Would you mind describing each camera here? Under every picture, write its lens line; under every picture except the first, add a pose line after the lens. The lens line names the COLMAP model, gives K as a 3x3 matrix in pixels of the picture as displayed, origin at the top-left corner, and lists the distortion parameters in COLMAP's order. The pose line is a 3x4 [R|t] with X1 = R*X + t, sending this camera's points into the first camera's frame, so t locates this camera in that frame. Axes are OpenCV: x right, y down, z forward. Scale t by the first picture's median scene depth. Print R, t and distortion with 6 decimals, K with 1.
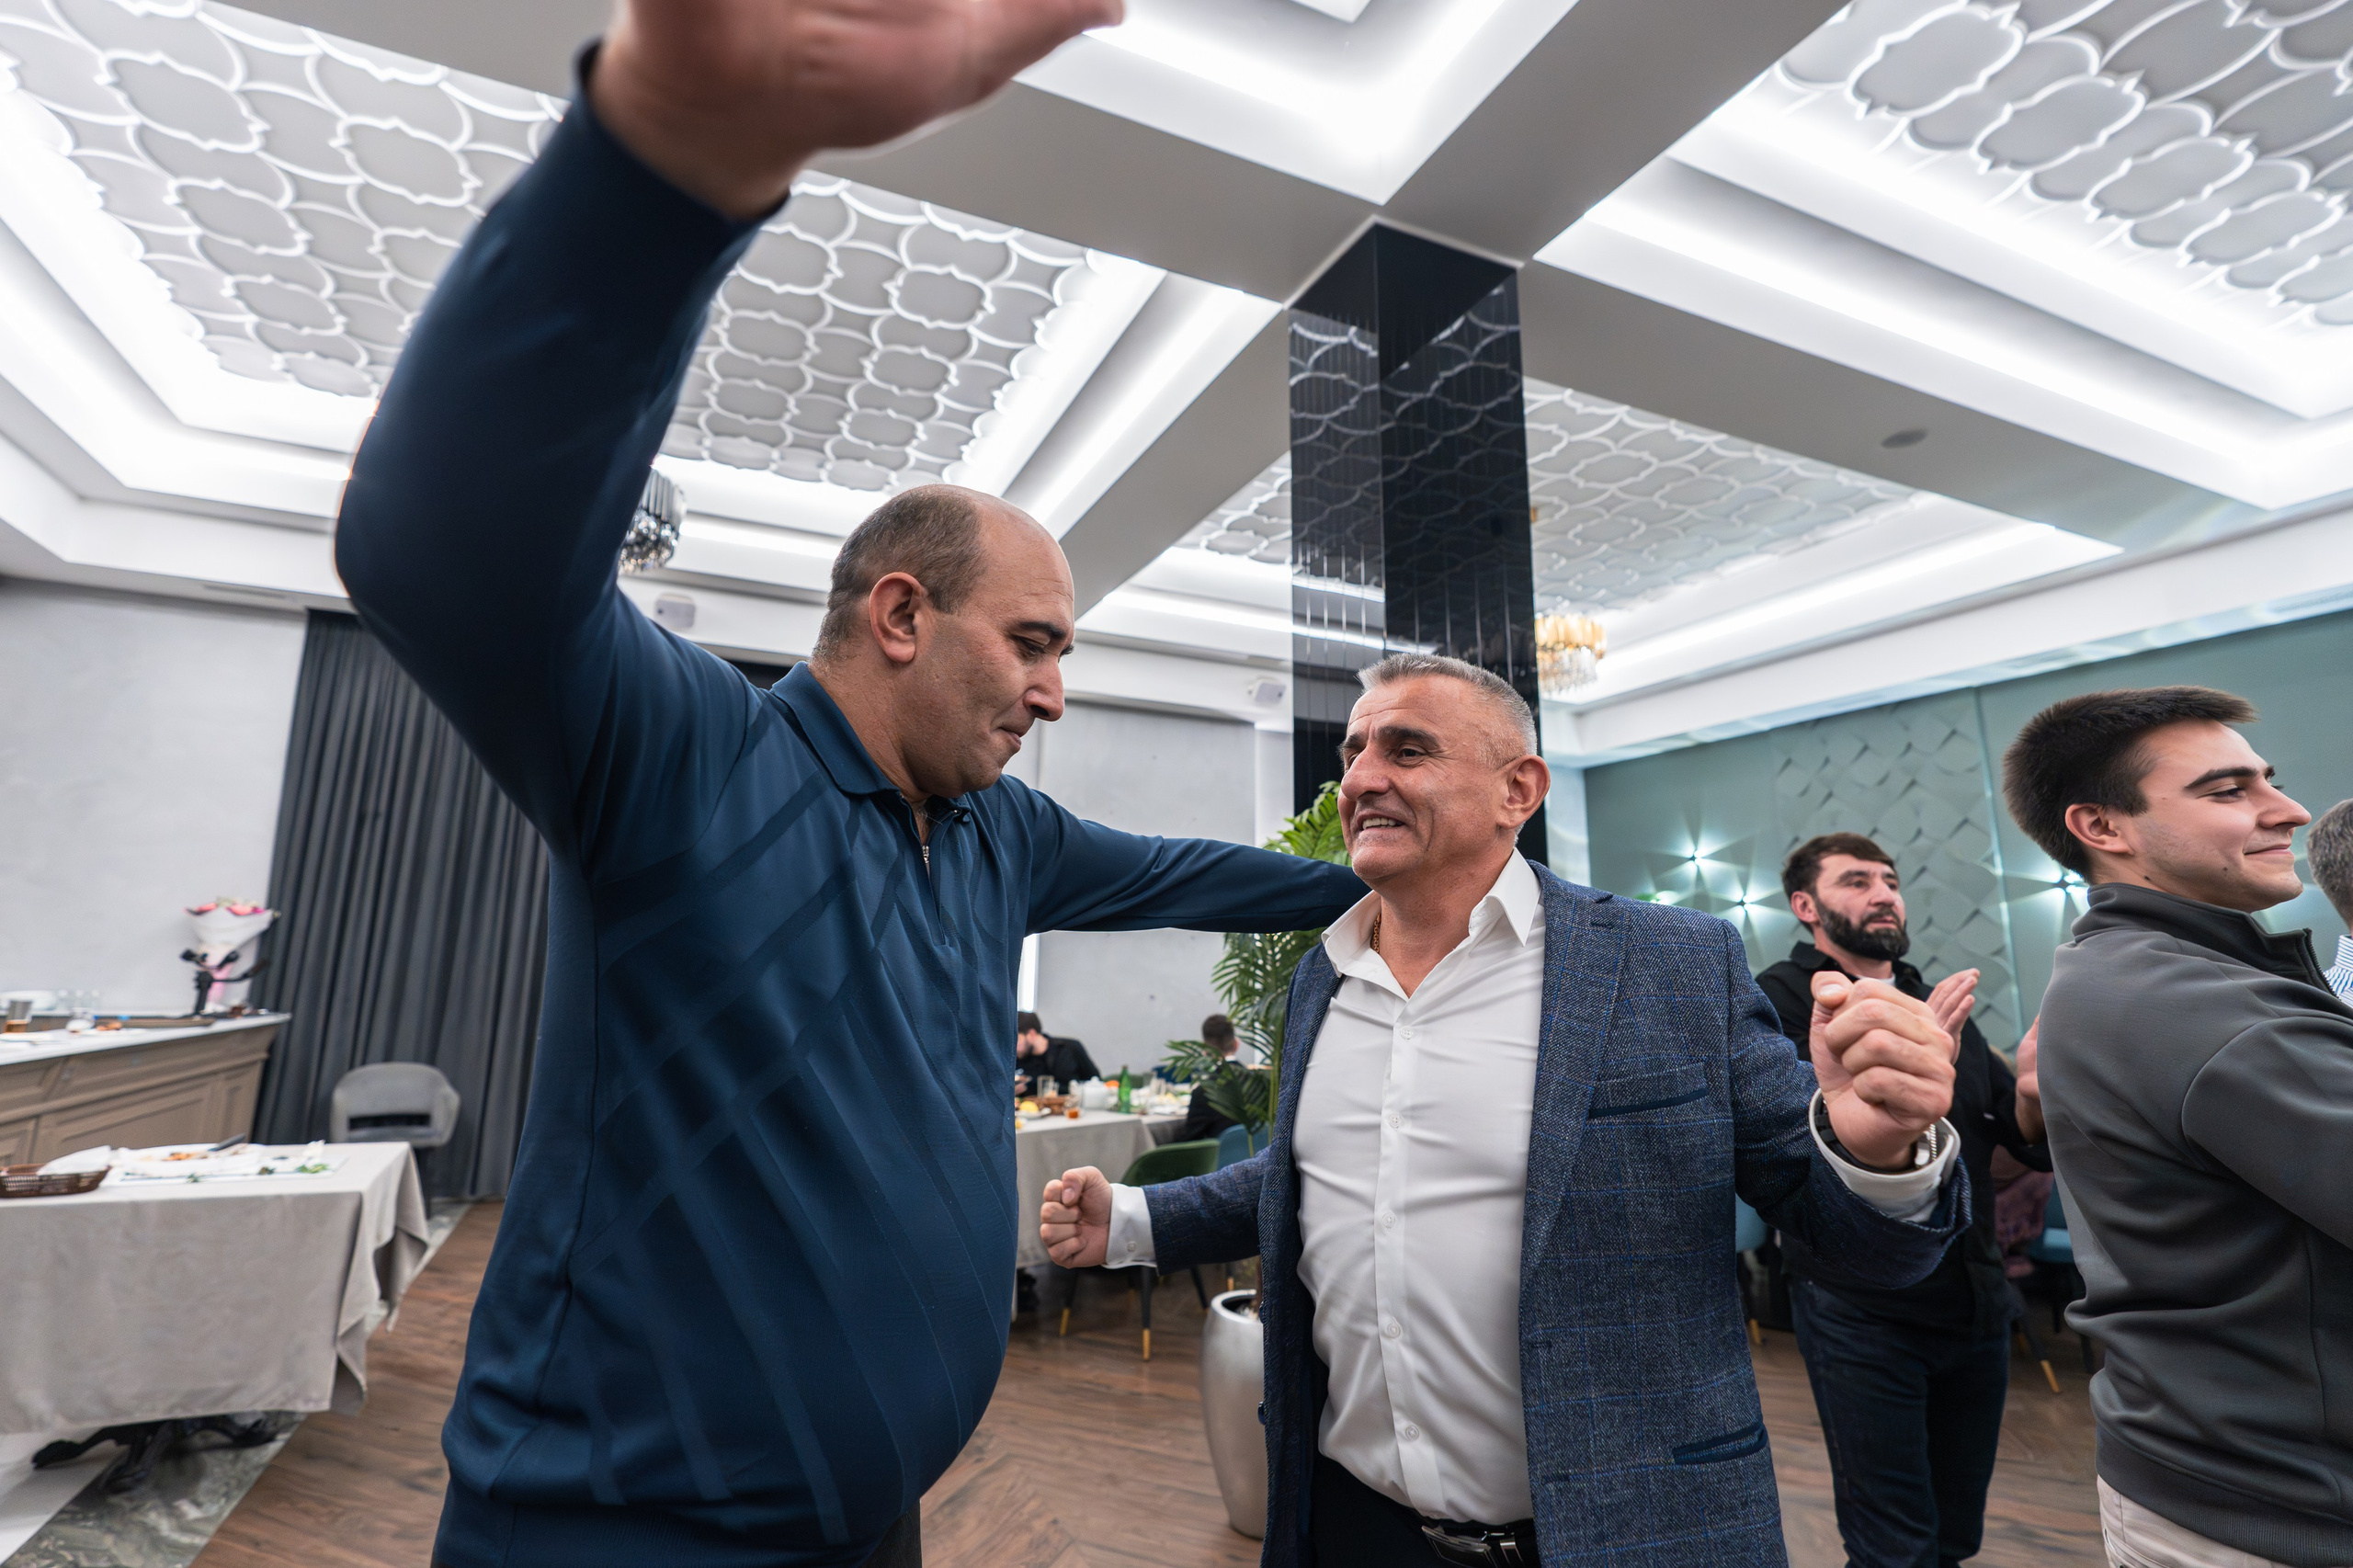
lens RADIAL K [[1151.2, 0, 1183.0], [0, 1151.2, 756.7], [0, 0, 1]] dist [0.034325, 0.000490]
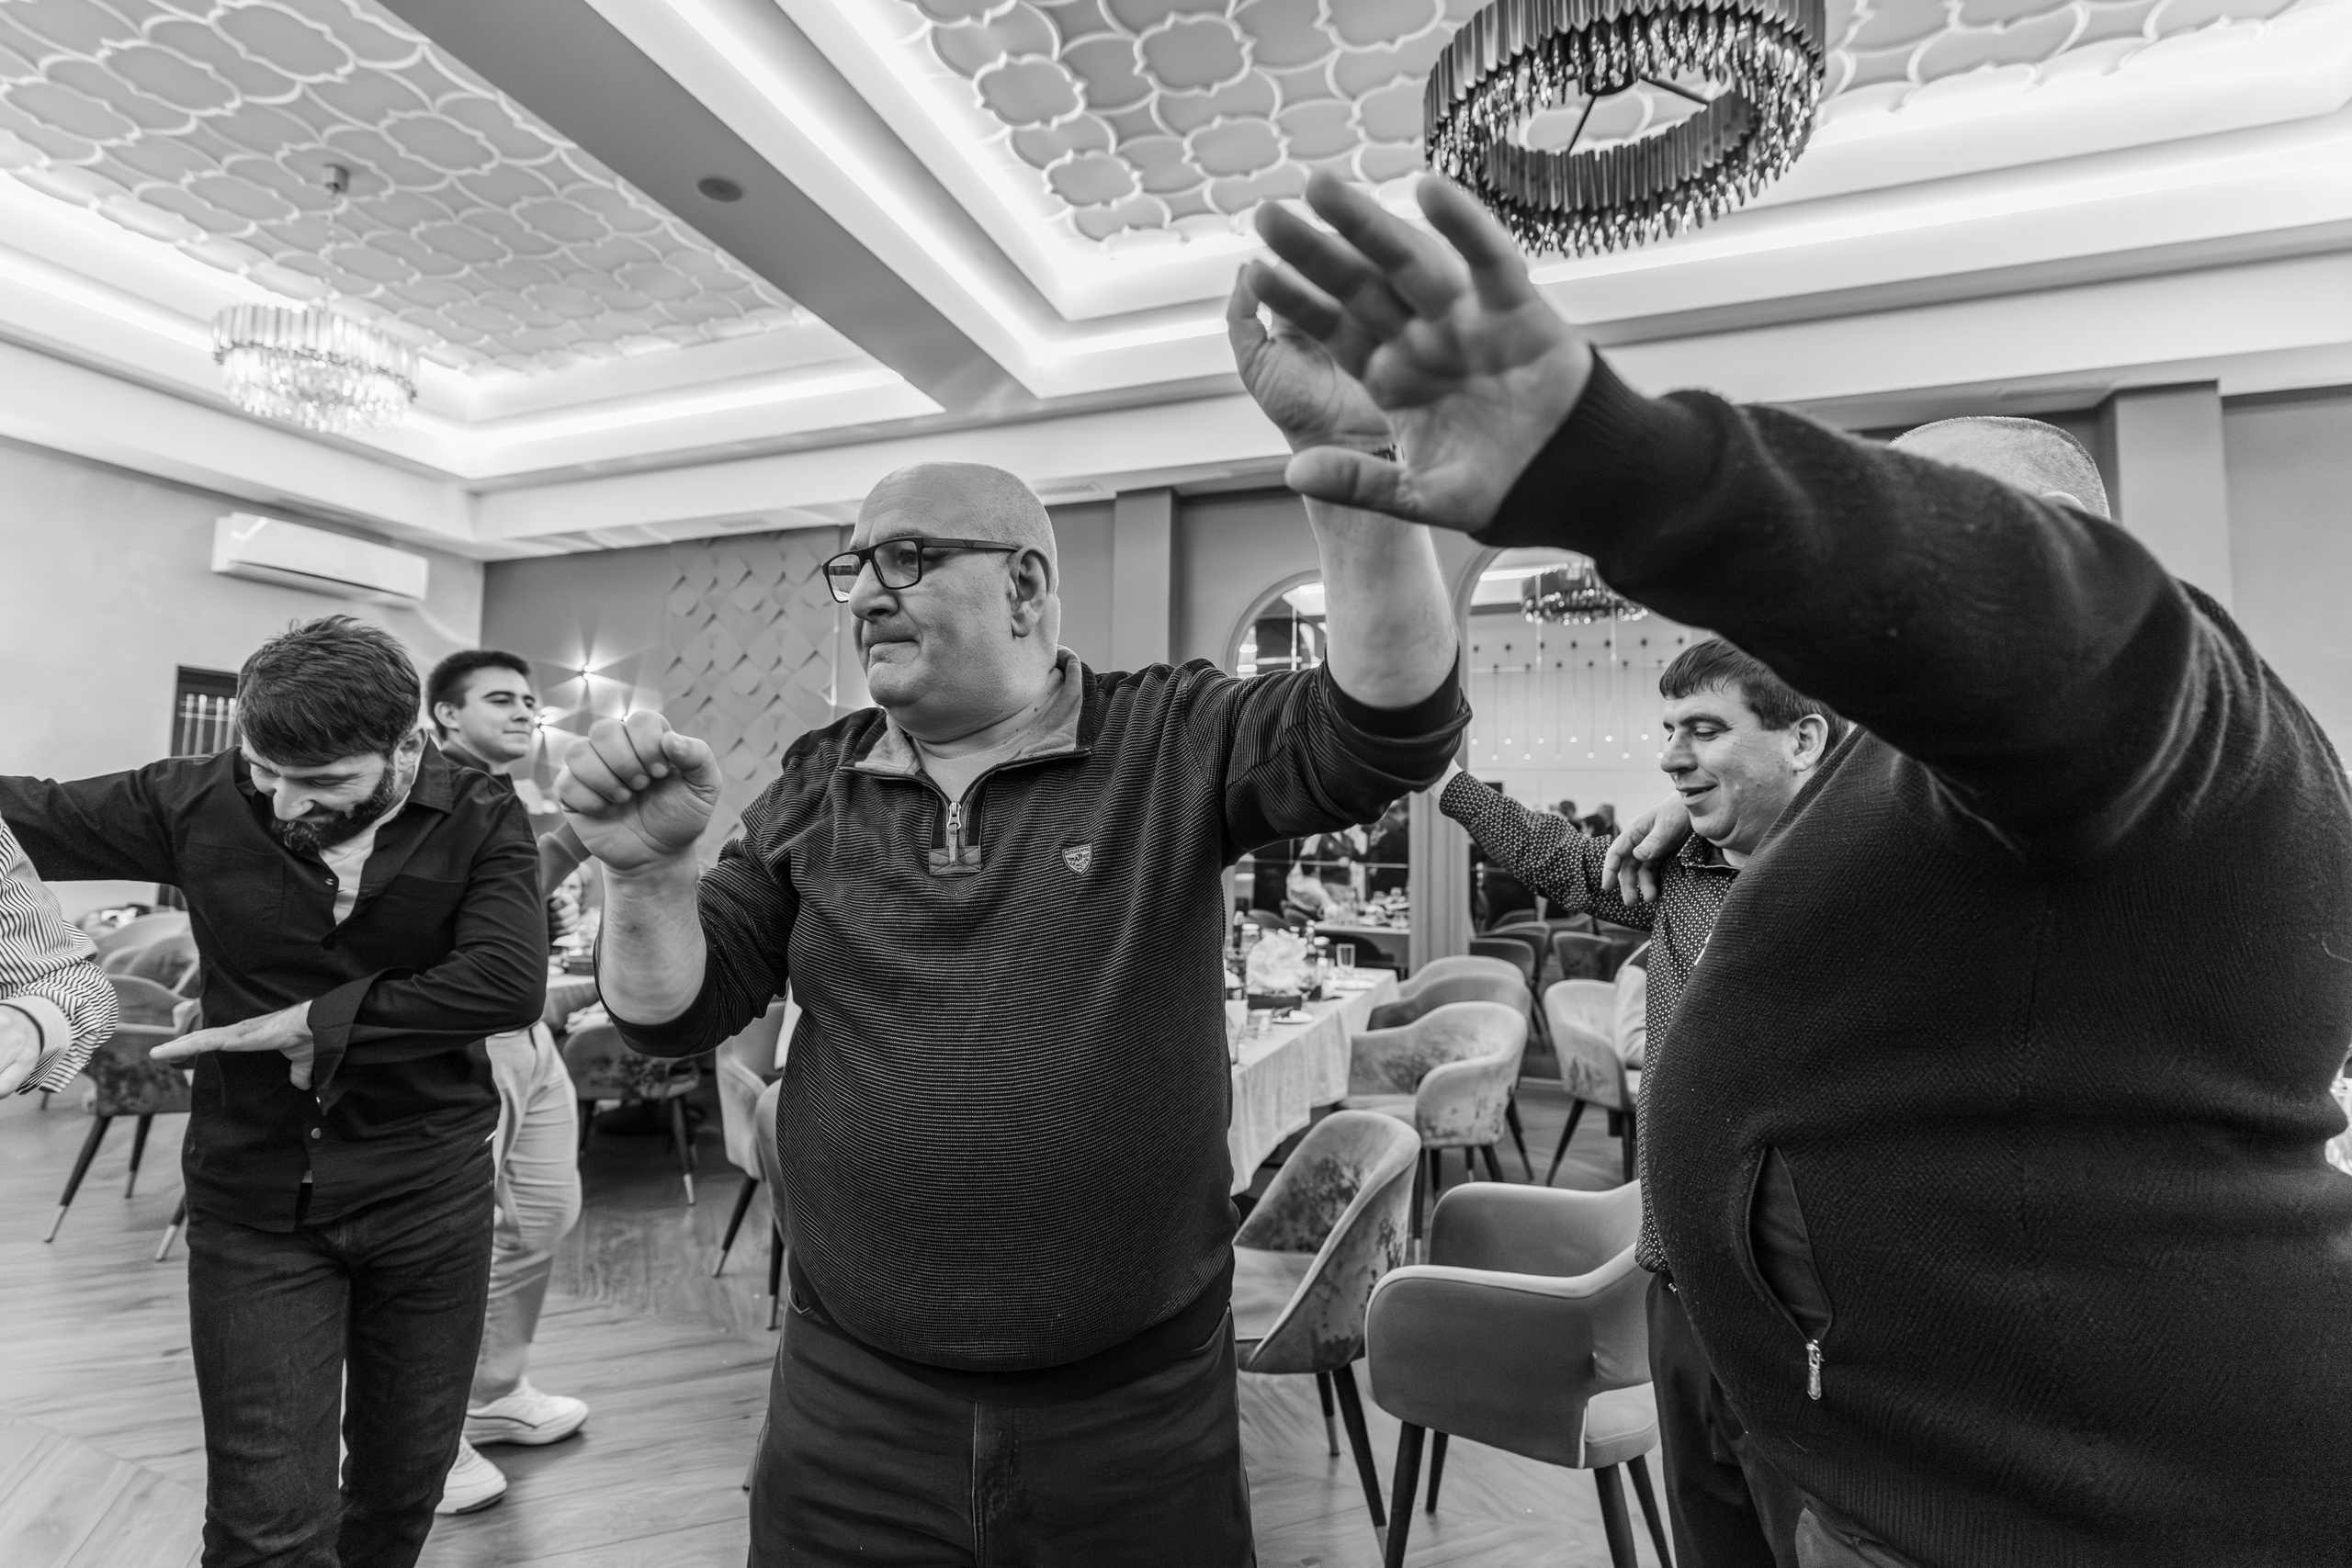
lens RADIAL K [[1120.3, 0, 1176.0], [0, 1120.3, 784.0], [0, 0, 1]] dist [-0.003843, -0.000439]
pose [[0.687198, 0.025797, 0.726012, 0.152192], [-0.145763, 0.983942, 0.103008, 0.018348], [-0.711696, -0.176612, 0.679924, 0.065884]]
